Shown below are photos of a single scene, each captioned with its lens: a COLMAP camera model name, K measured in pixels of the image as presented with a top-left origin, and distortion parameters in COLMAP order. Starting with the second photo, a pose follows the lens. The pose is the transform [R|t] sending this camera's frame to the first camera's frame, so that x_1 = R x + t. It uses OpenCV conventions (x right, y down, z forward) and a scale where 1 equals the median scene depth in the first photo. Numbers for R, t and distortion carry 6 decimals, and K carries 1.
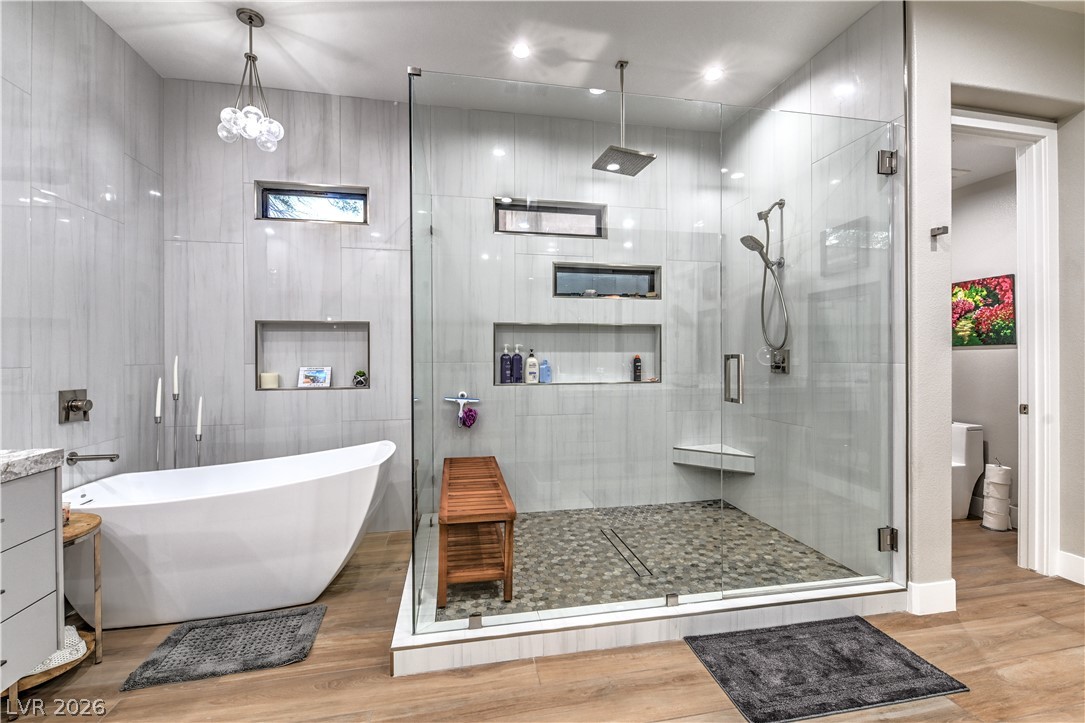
lens RADIAL K [[464.9, 0, 548.5], [0, 464.9, 354.2], [0, 0, 1]] dist [-0.000569, -0.000780]
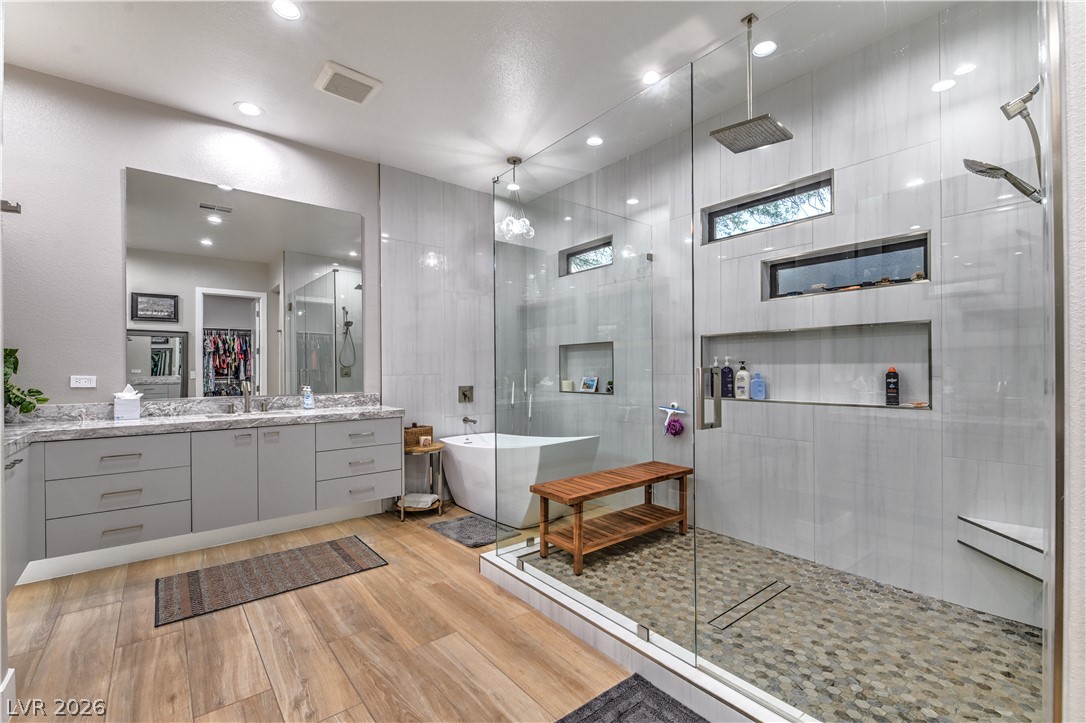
lens RADIAL K [[468.1, 0, 541.5], [0, 468.1, 366.0], [0, 0, 1]] dist [0.000467, -0.005270]
pose [[0.463262, -0.003510, -0.886215, 0.644006], [0.008010, 0.999968, 0.000226, -0.005391], [0.886185, -0.007203, 0.463275, 0.247861]]
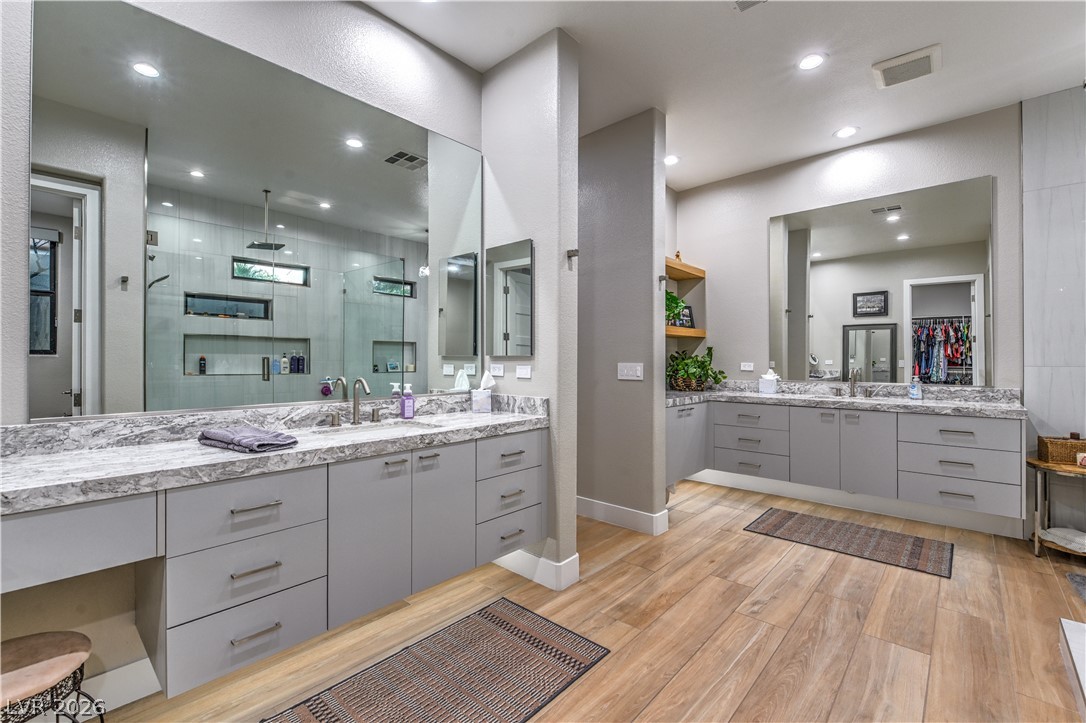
lens RADIAL K [[465.3, 0, 549.0], [0, 465.3, 354.2], [0, 0, 1]] dist [-0.000569, -0.000780]
pose [[-0.801807, -0.003364, -0.597574, 0.736643], [0.005599, 0.999898, -0.013141, -0.003388], [0.597557, -0.013882, -0.801706, 0.641189]]
